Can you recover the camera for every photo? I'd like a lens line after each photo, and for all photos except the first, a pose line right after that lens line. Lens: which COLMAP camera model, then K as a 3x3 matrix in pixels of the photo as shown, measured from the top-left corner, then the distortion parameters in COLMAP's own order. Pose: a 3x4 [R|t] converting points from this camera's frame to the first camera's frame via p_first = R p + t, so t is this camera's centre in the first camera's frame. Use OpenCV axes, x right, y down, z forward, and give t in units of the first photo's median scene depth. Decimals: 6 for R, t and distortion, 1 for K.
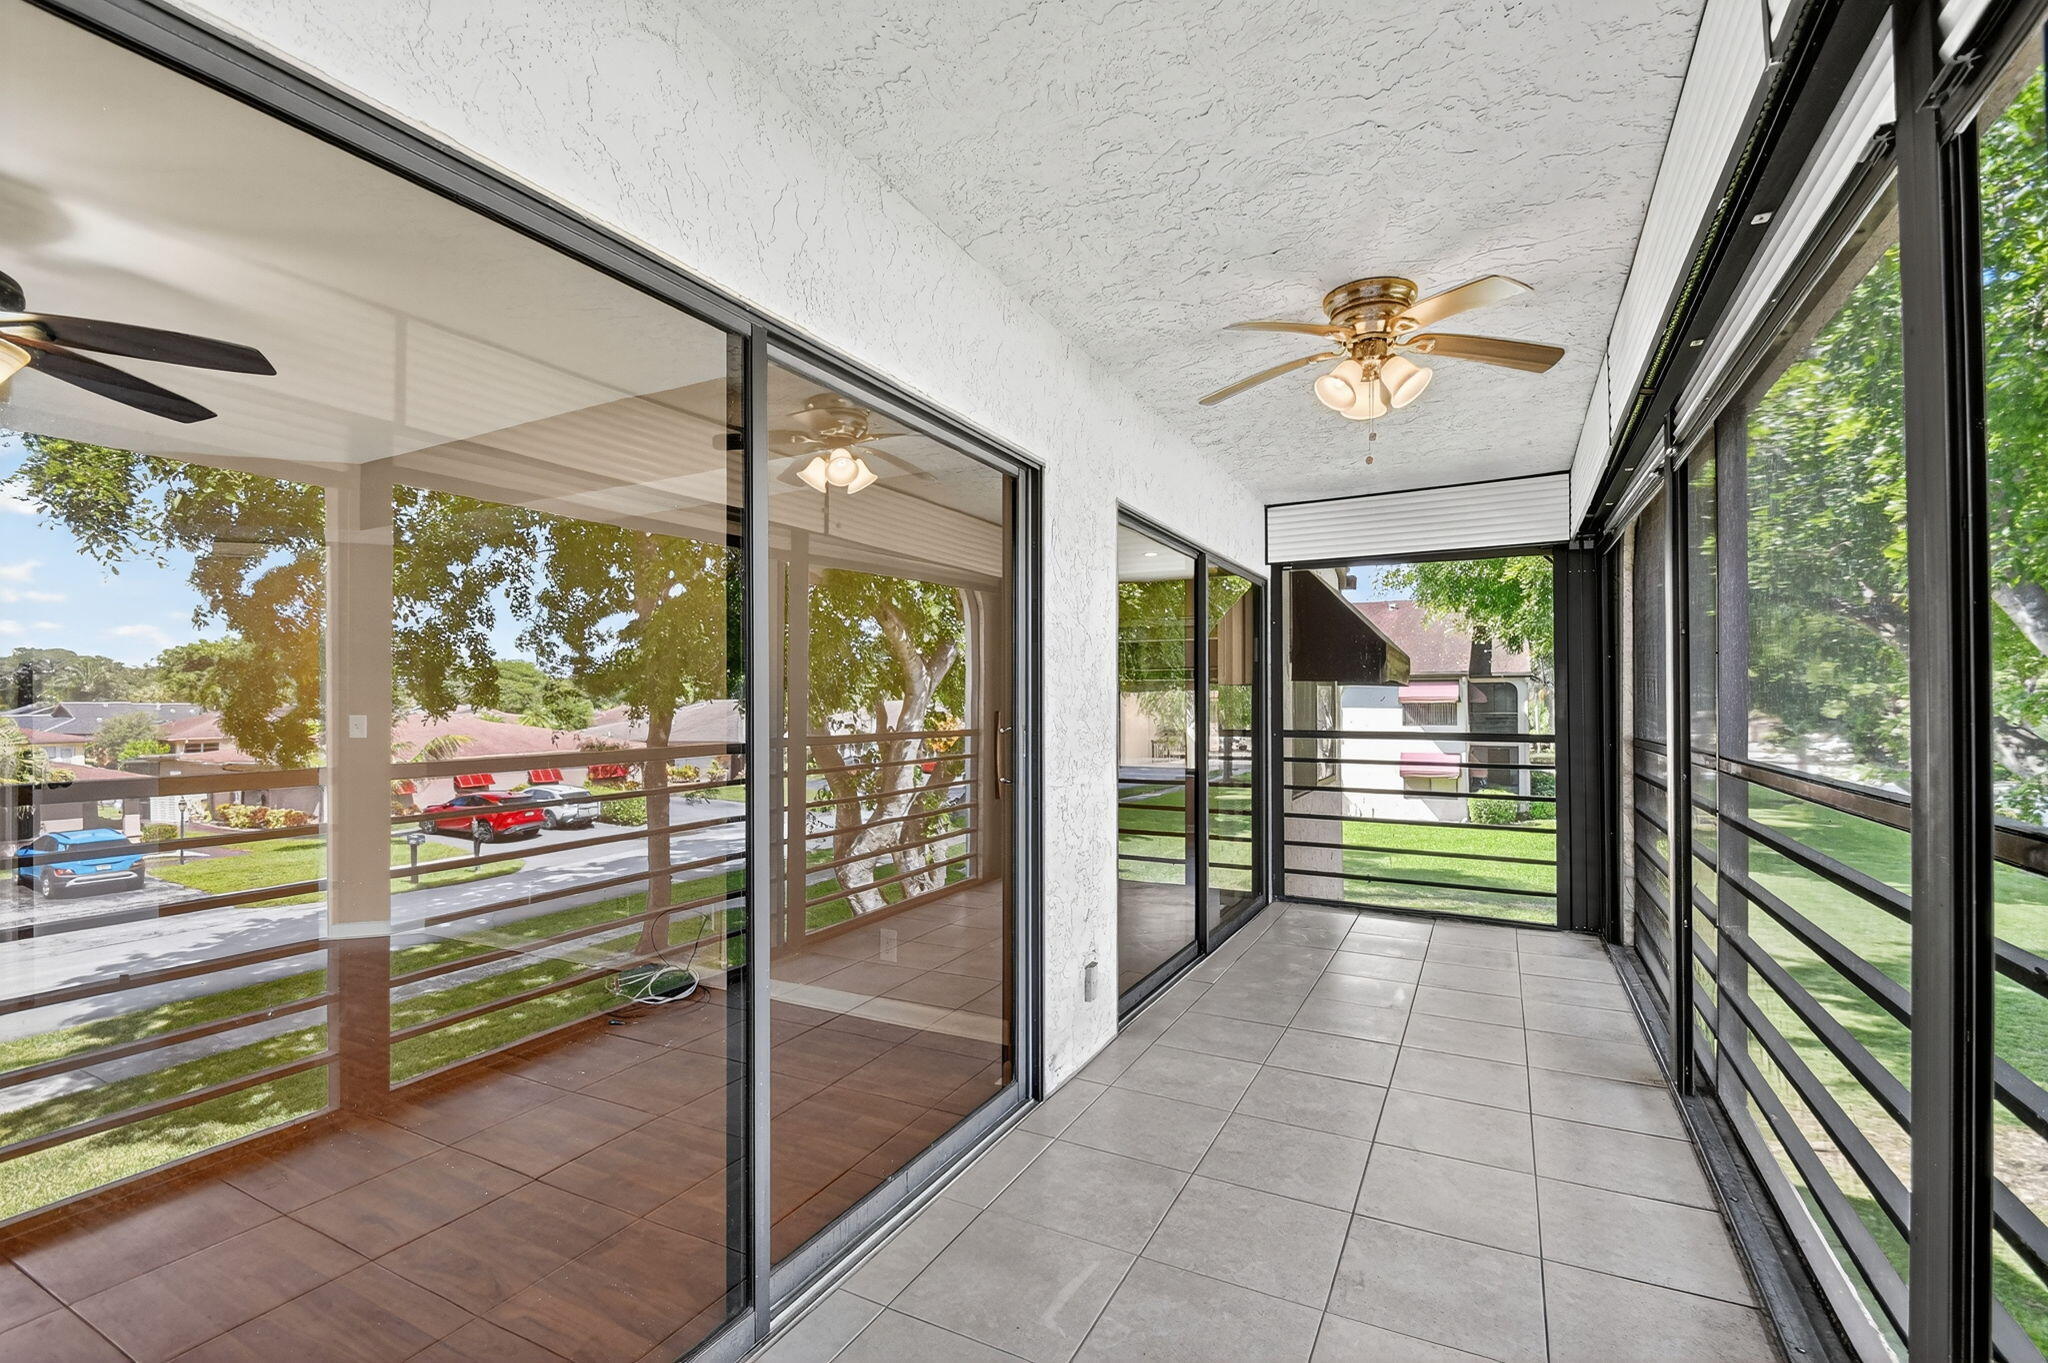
lens RADIAL K [[908.0, 0, 1033.1], [0, 908.0, 696.5], [0, 0, 1]] dist [0.021628, -0.020321]
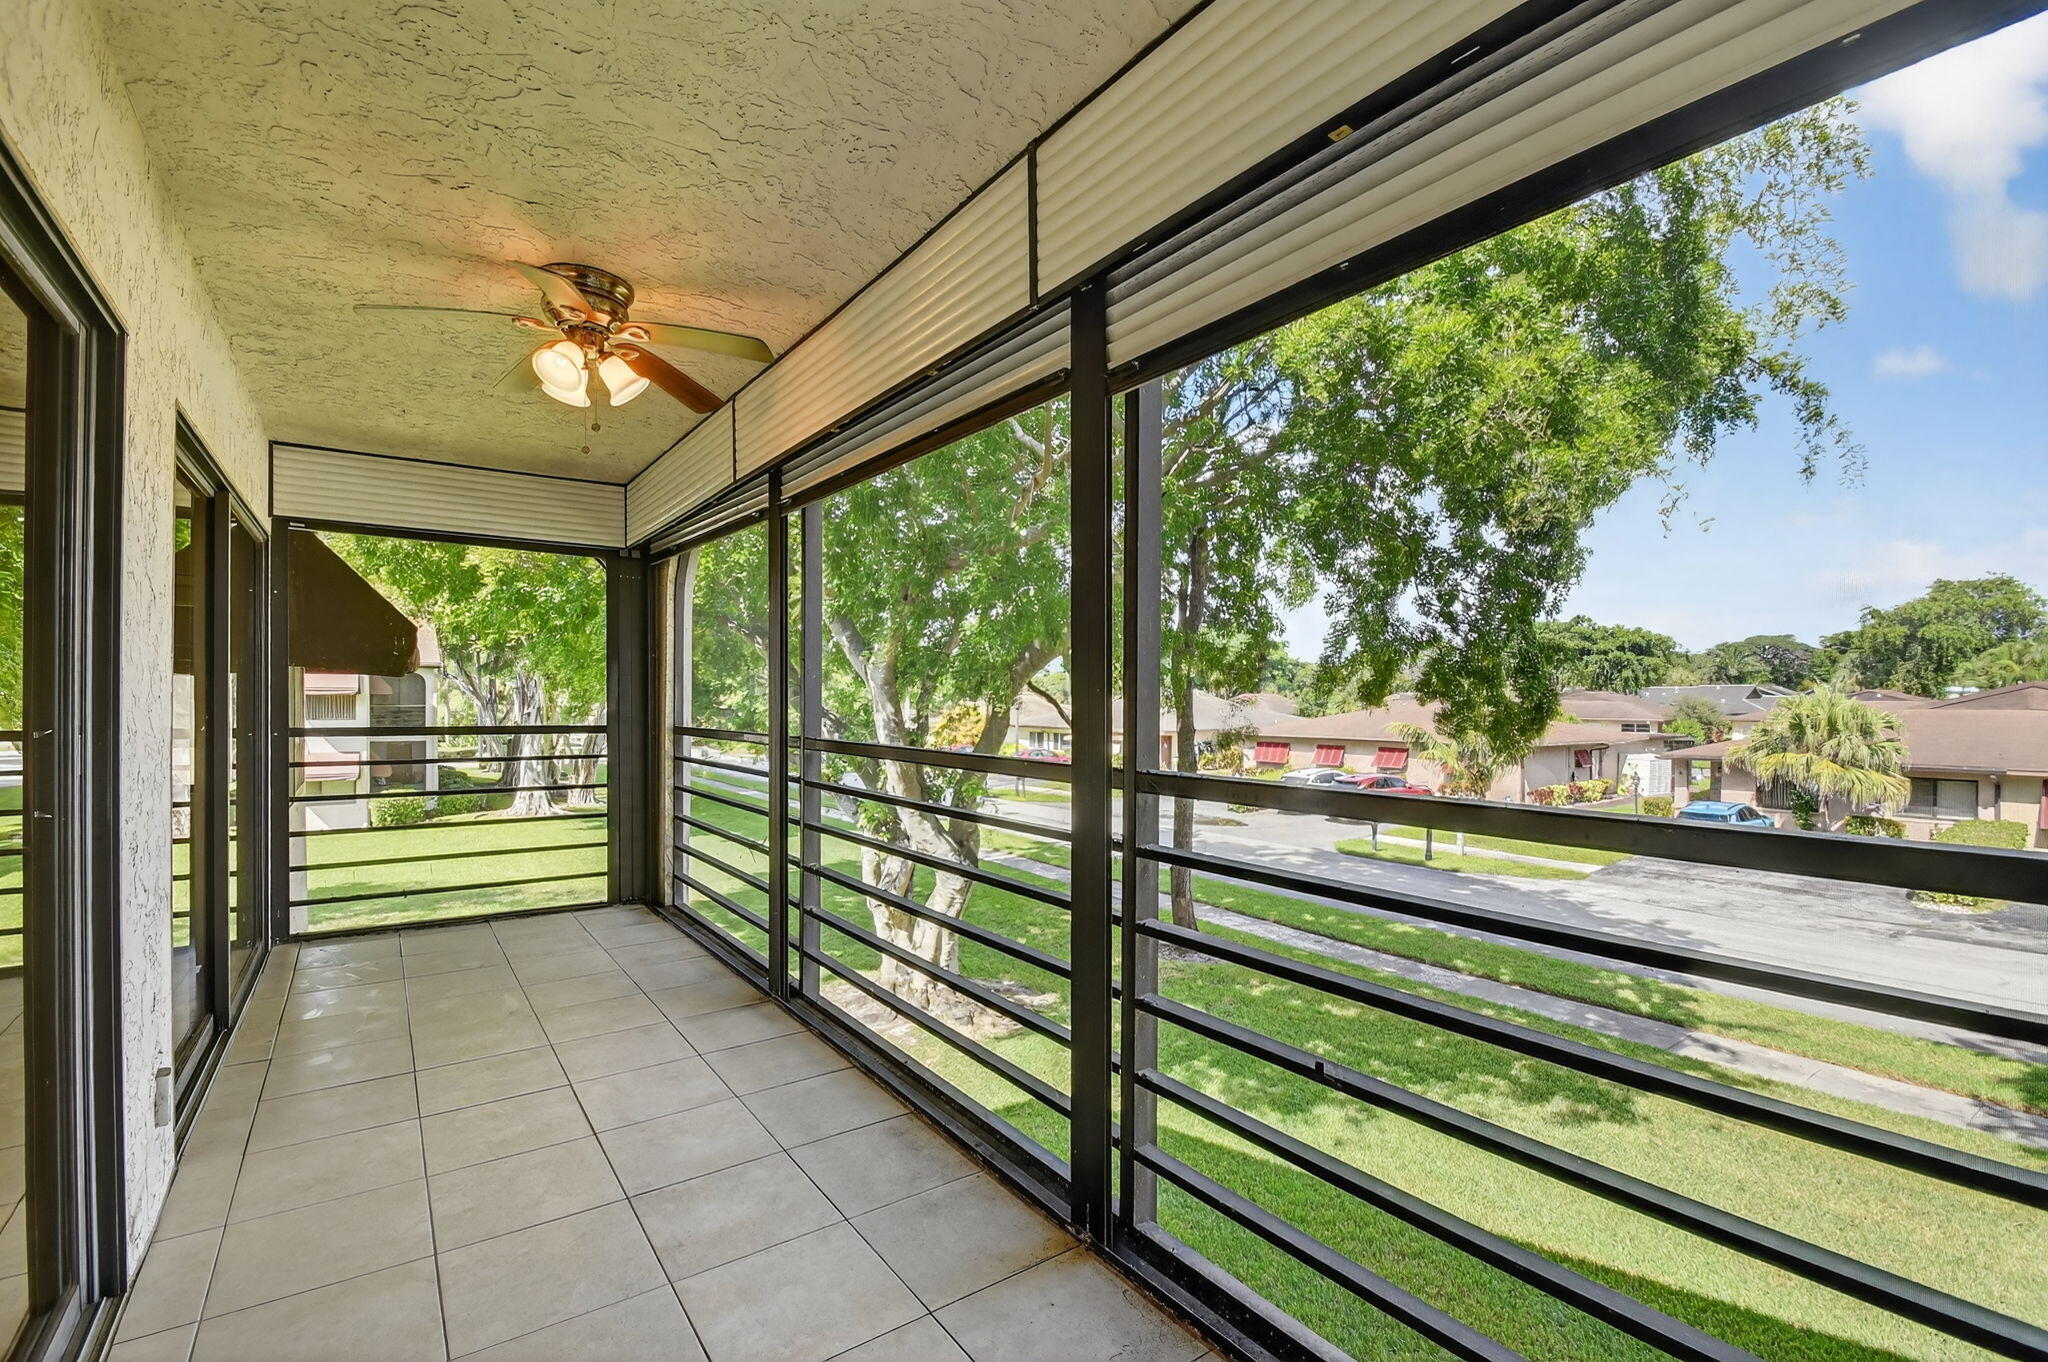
lens RADIAL K [[908.0, 0, 1033.1], [0, 908.0, 696.0], [0, 0, 1]] dist [0.021628, -0.020321]
pose [[0.436447, 0.003997, 0.899721, -0.180063], [-0.012293, 0.999923, 0.001521, -0.000498], [-0.899646, -0.011724, 0.436462, 0.076858]]
